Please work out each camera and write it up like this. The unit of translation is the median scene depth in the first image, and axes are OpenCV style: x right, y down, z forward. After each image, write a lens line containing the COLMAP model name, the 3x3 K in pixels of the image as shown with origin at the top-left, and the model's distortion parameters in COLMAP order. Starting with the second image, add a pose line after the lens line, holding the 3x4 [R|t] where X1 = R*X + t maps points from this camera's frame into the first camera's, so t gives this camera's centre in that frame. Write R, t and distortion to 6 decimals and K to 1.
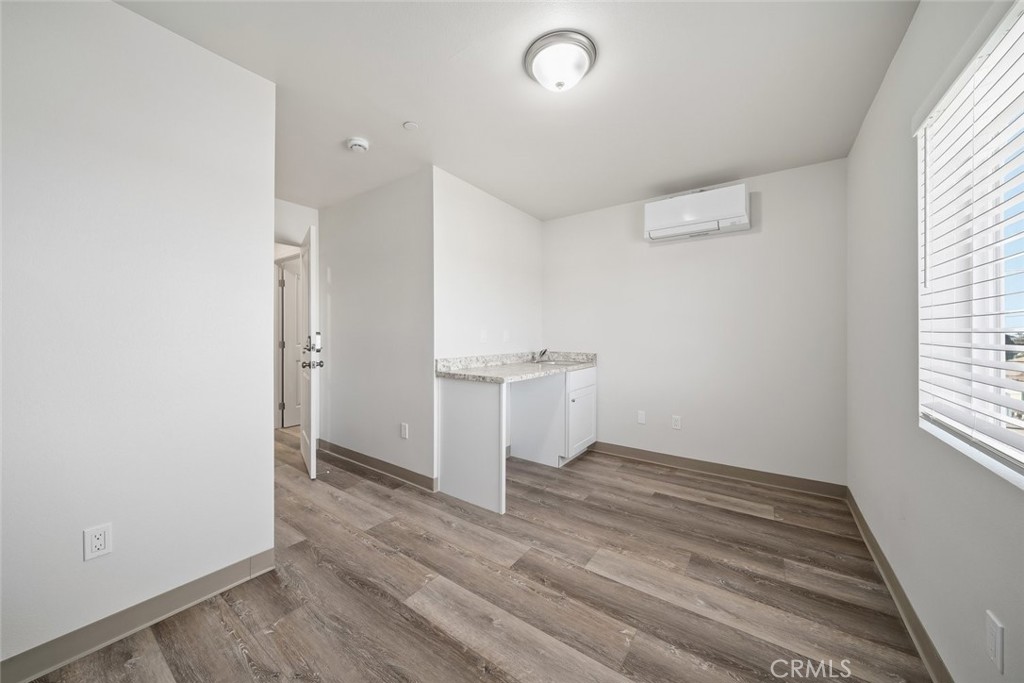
lens RADIAL K [[356.5, 0, 512.1], [0, 356.5, 334.1], [0, 0, 1]] dist [-0.000530, -0.000007]
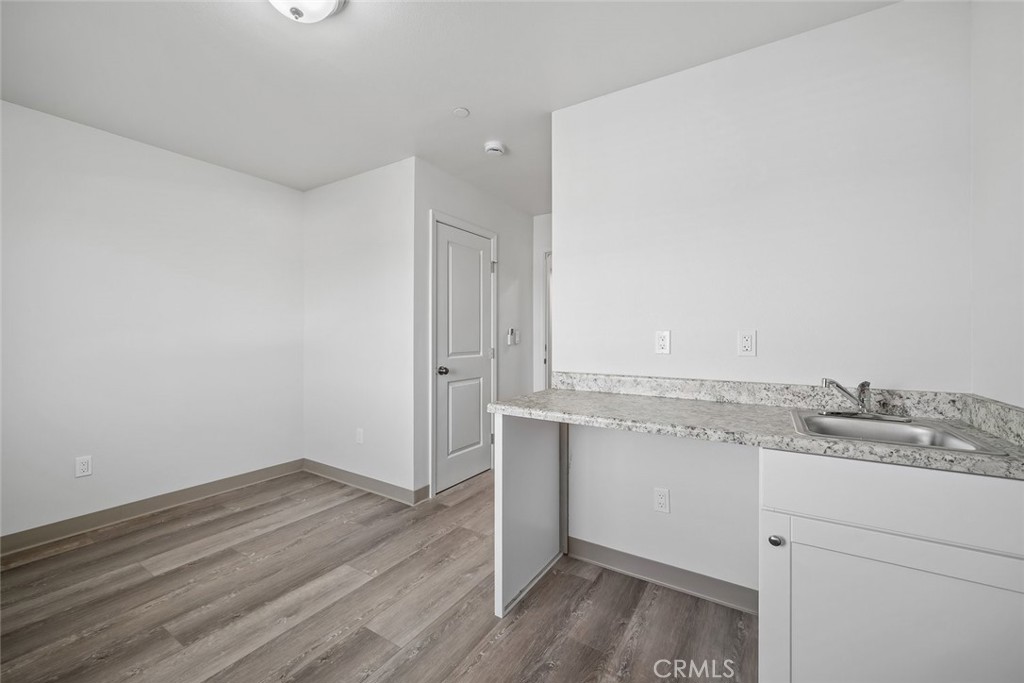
lens RADIAL K [[414.1, 0, 511.5], [0, 414.1, 335.6], [0, 0, 1]] dist [0.000666, -0.000047]
pose [[0.045509, -0.006434, -0.998943, 0.872920], [-0.004638, 0.999967, -0.006651, 0.003566], [0.998953, 0.004936, 0.045478, 1.187998]]
